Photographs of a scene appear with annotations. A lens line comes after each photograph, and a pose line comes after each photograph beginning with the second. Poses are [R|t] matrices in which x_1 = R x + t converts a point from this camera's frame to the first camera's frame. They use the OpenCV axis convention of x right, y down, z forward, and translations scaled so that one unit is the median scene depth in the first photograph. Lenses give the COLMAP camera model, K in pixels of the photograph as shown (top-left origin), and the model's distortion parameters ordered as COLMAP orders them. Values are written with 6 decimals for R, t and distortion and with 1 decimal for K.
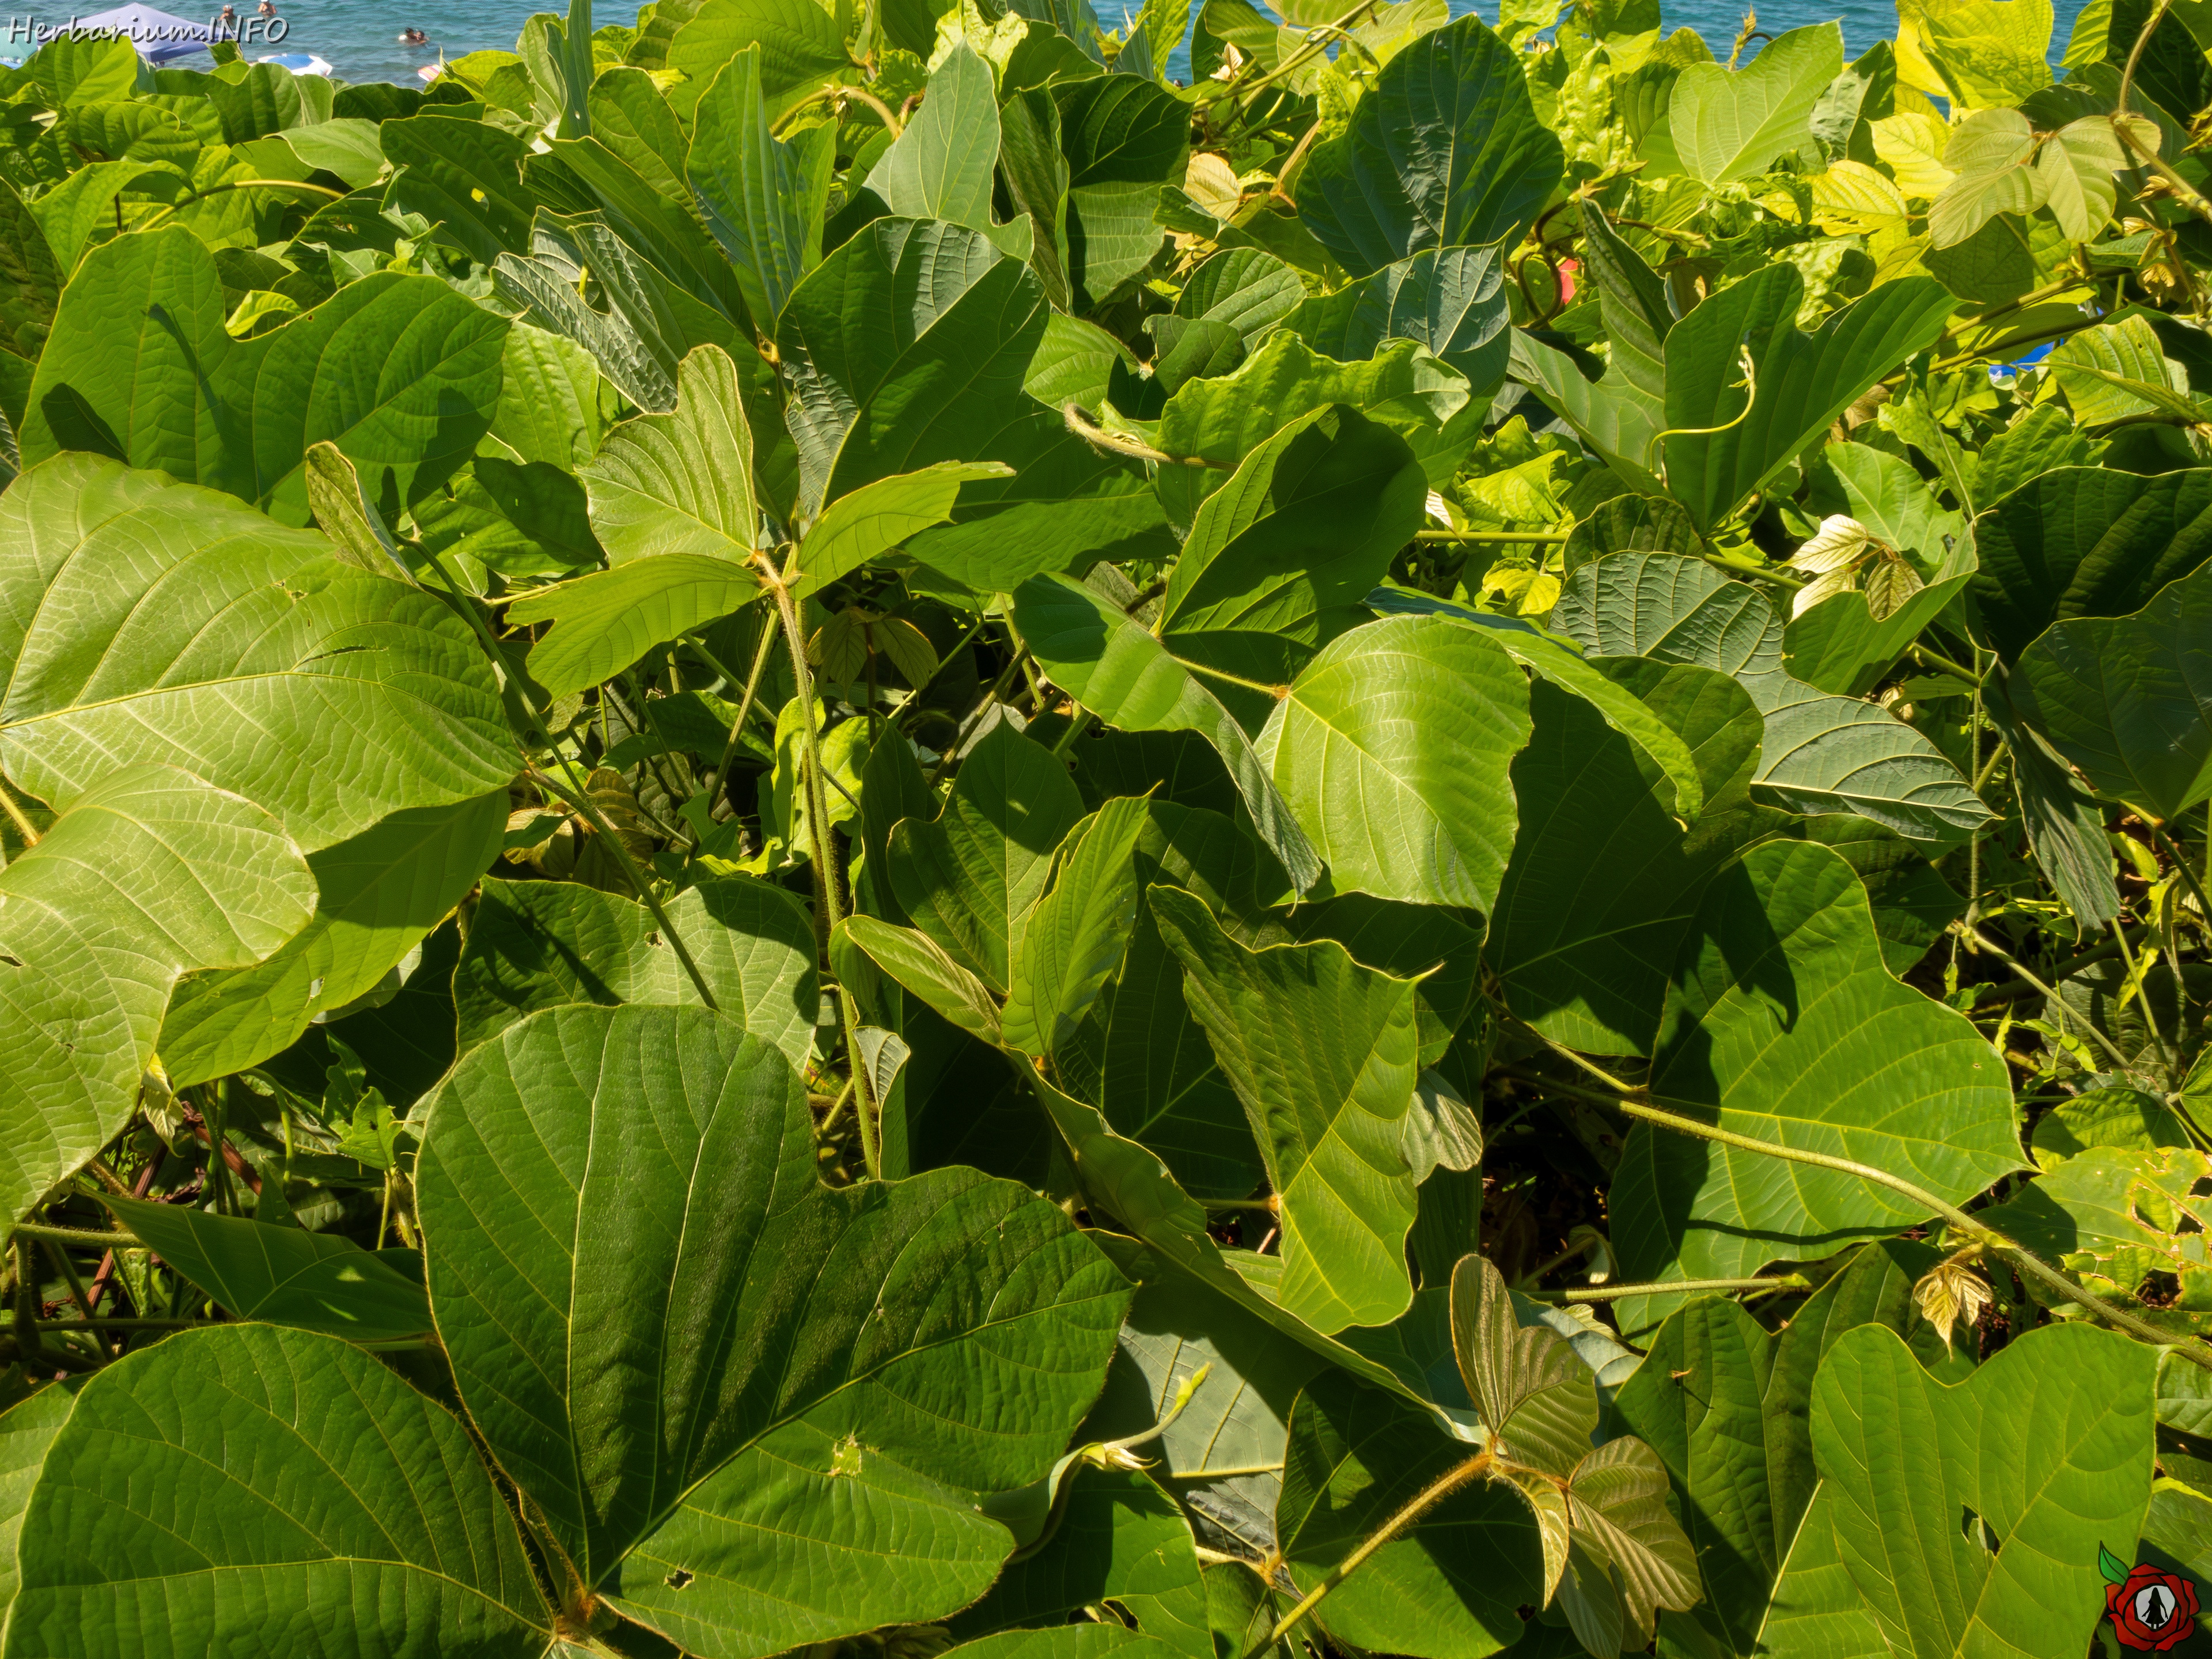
lens RADIAL K [[2703.7, 0, 1095.5], [0, 2703.7, 810.2], [0, 0, 1]] dist [0.013459, 0.000000]
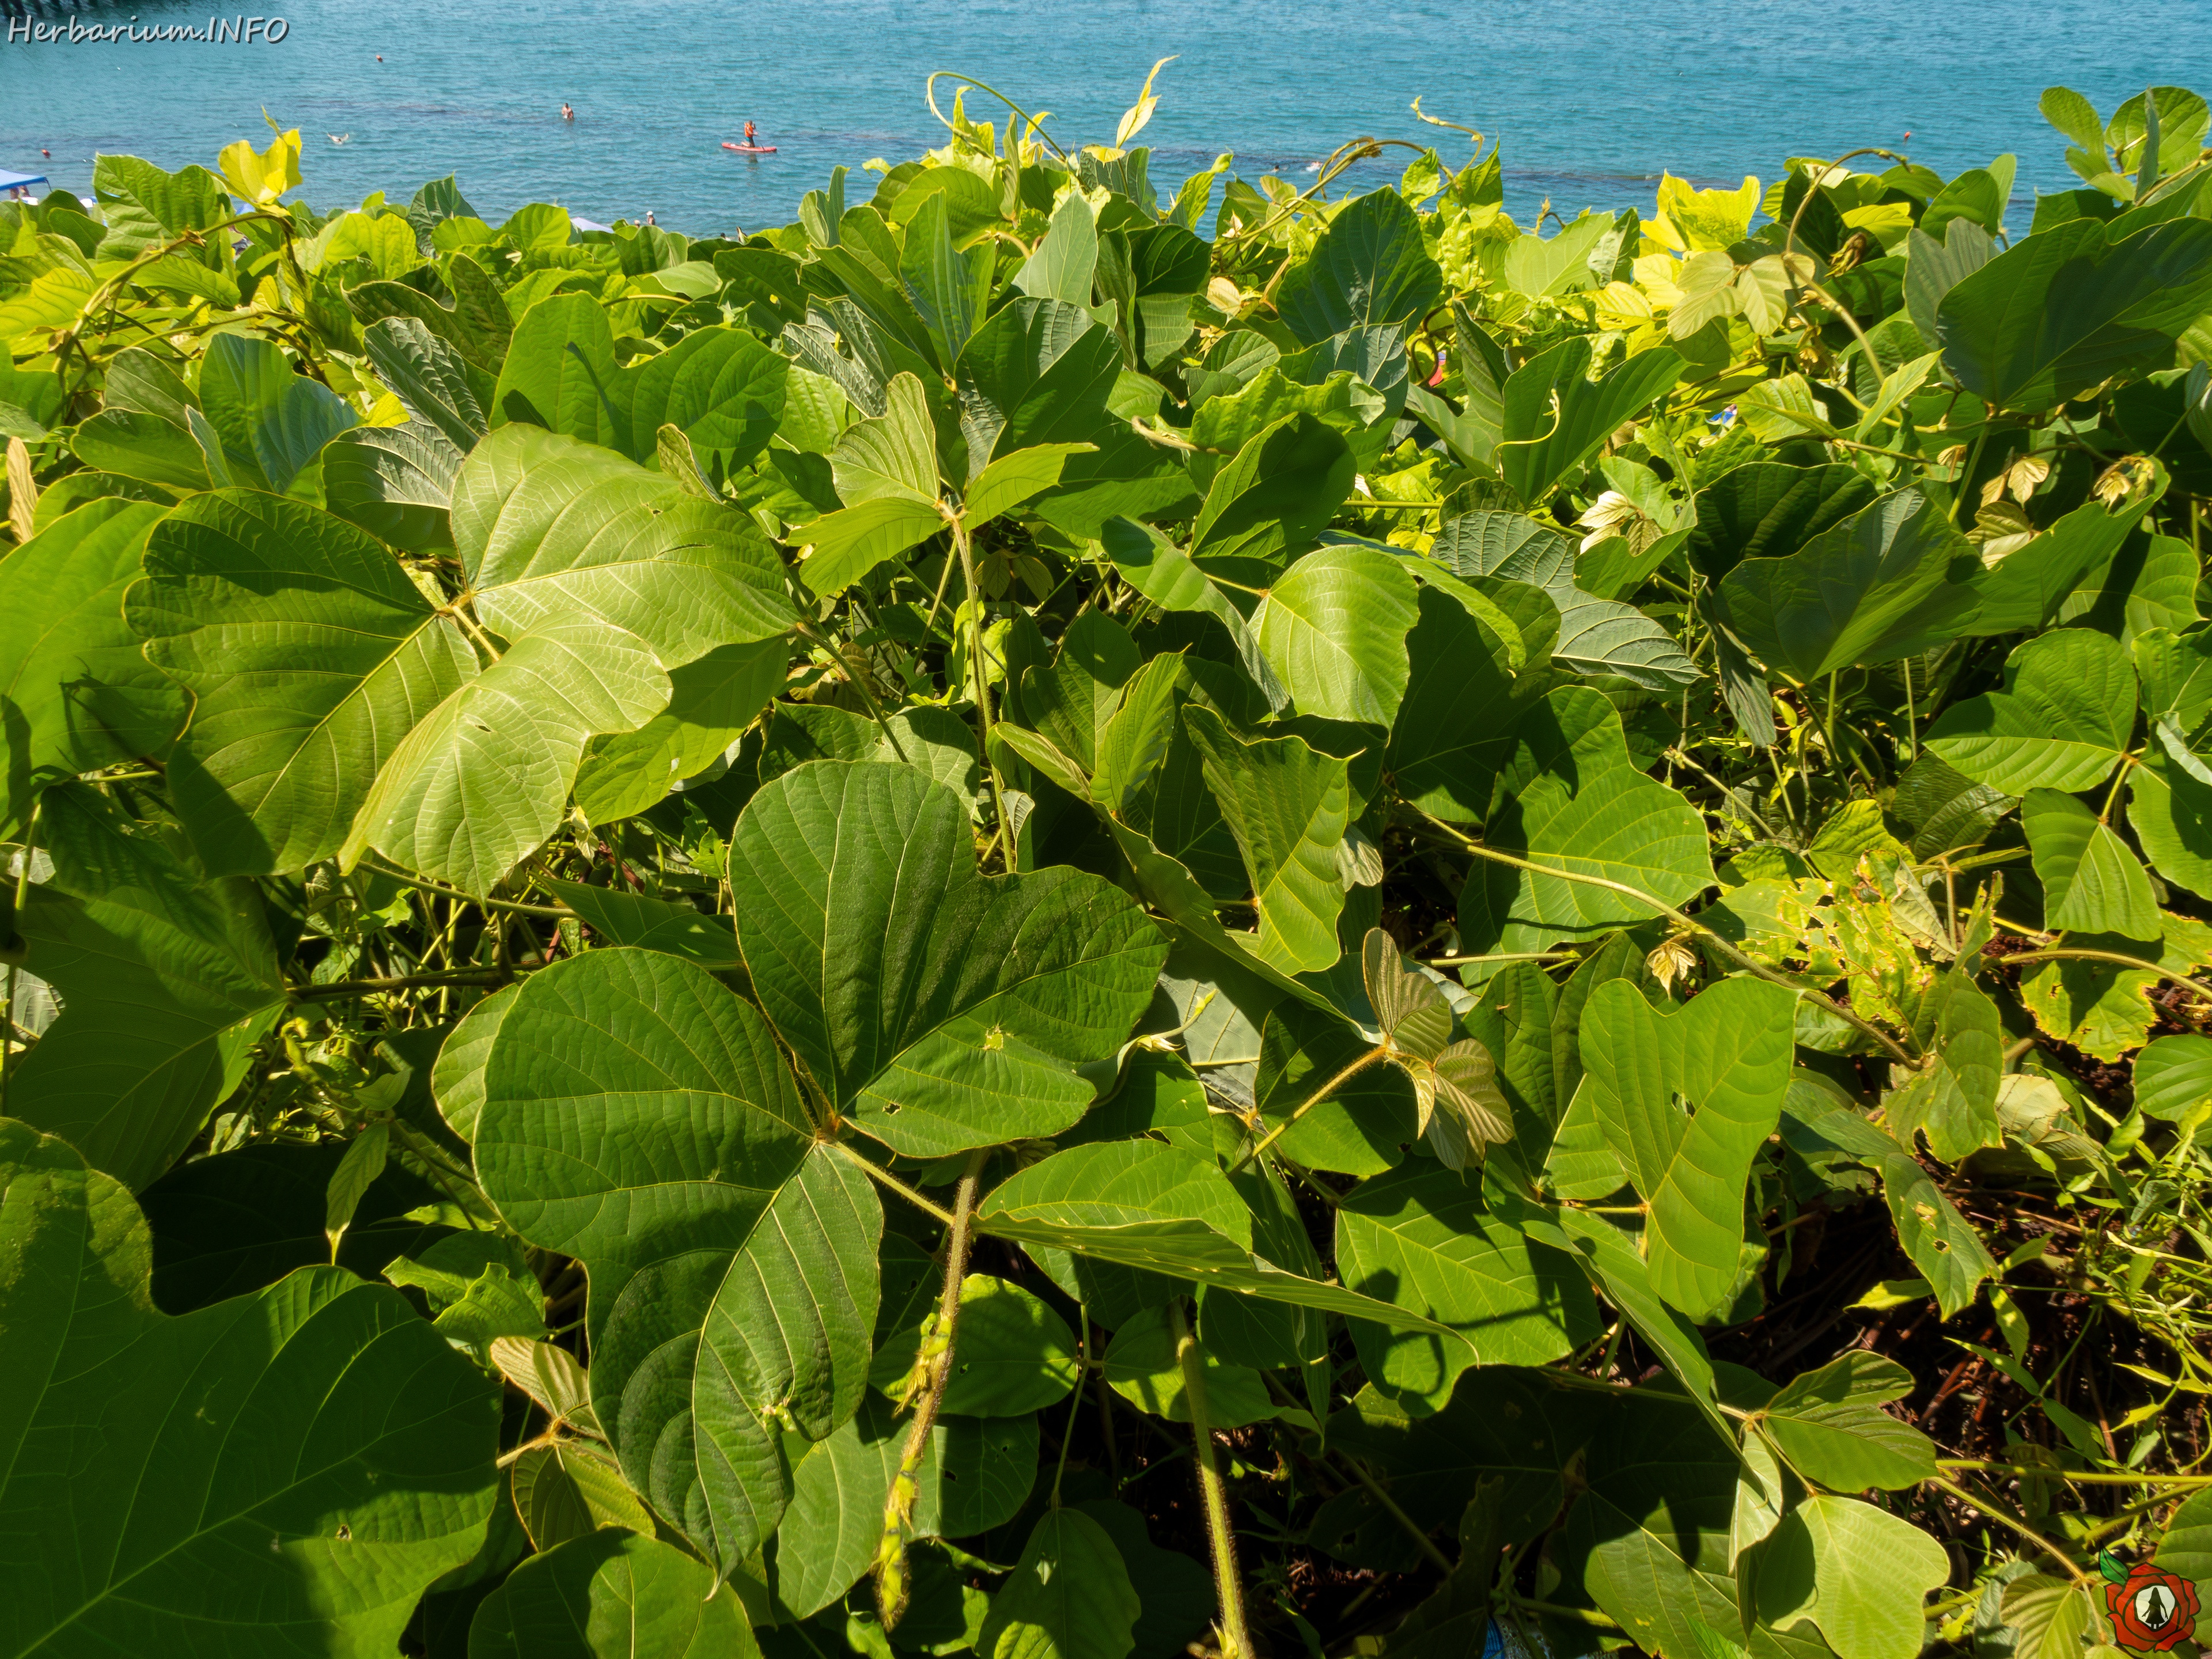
lens RADIAL K [[1592.6, 0, 1108.6], [0, 1592.6, 820.7], [0, 0, 1]] dist [0.007235, 0.001056]
pose [[0.999673, 0.009545, -0.023709, -0.000731], [-0.007832, 0.997422, 0.071331, 0.025206], [0.024328, -0.071122, 0.997171, 0.033555]]
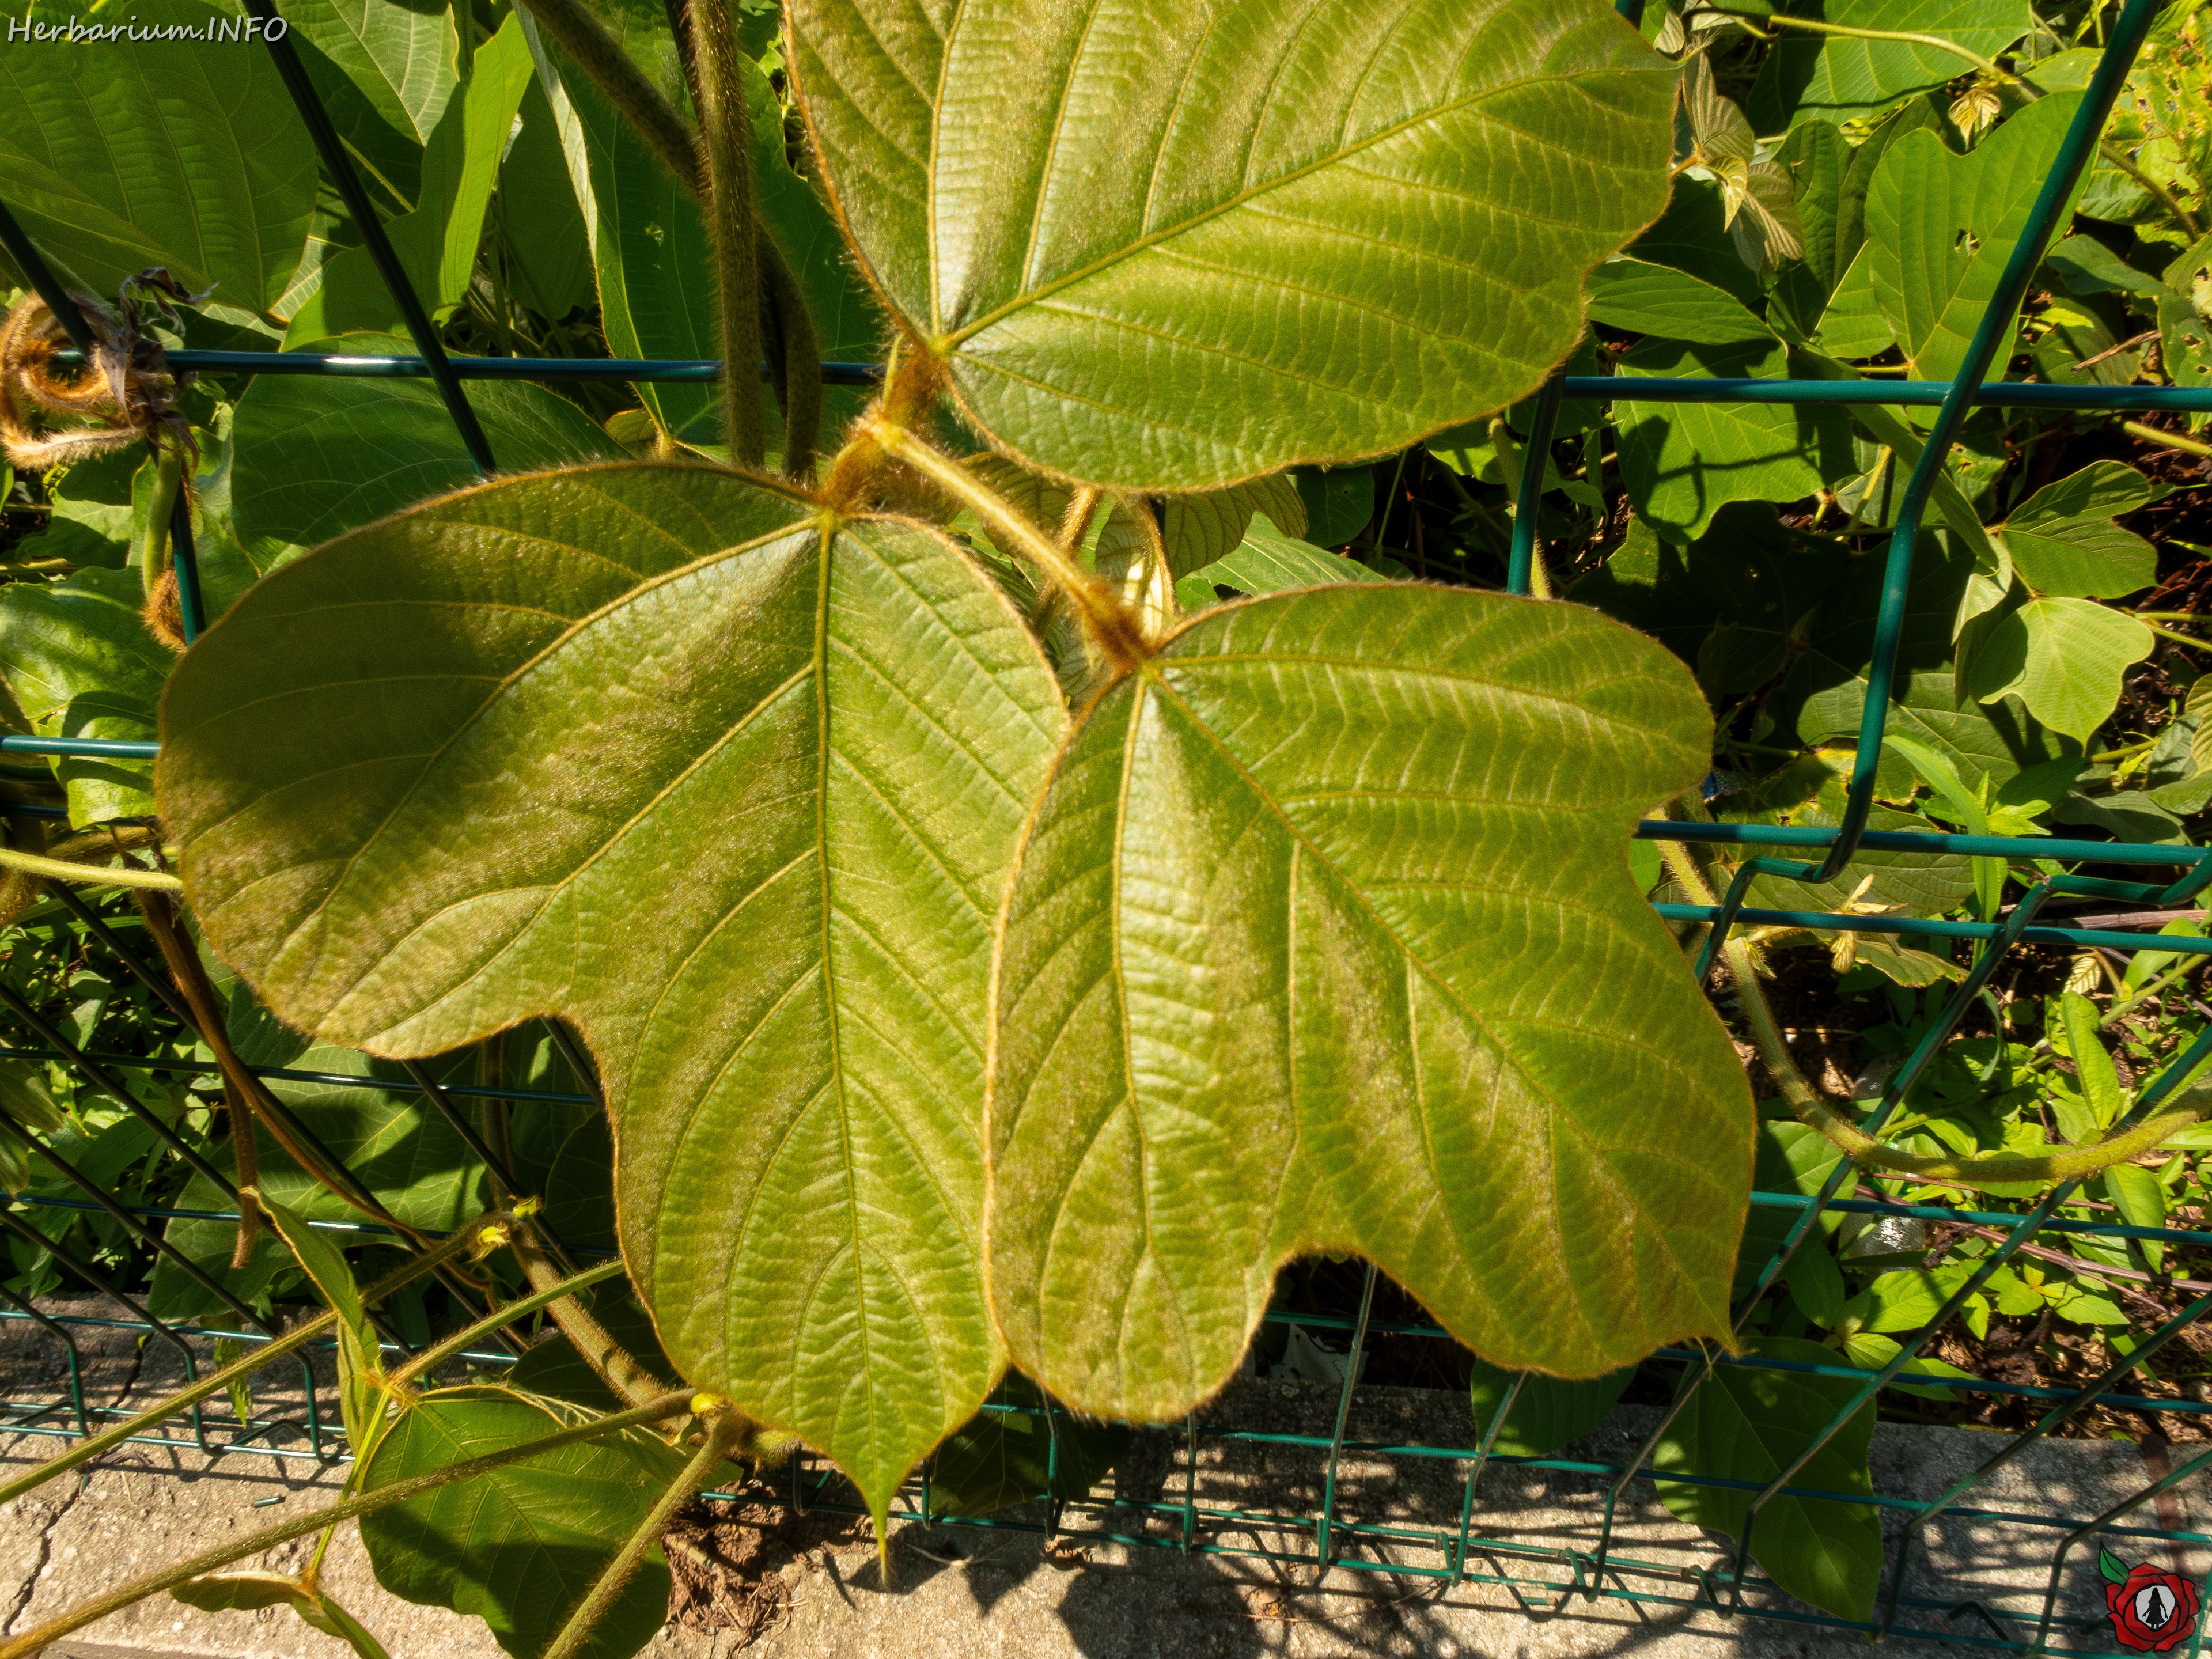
lens RADIAL K [[1592.6, 0, 1111.6], [0, 1592.6, 815.9], [0, 0, 1]] dist [0.007235, 0.001056]
pose [[0.992733, 0.033870, -0.115477, -0.071444], [0.015409, 0.915901, 0.401109, 0.154396], [0.119351, -0.399973, 0.908723, -0.112090]]
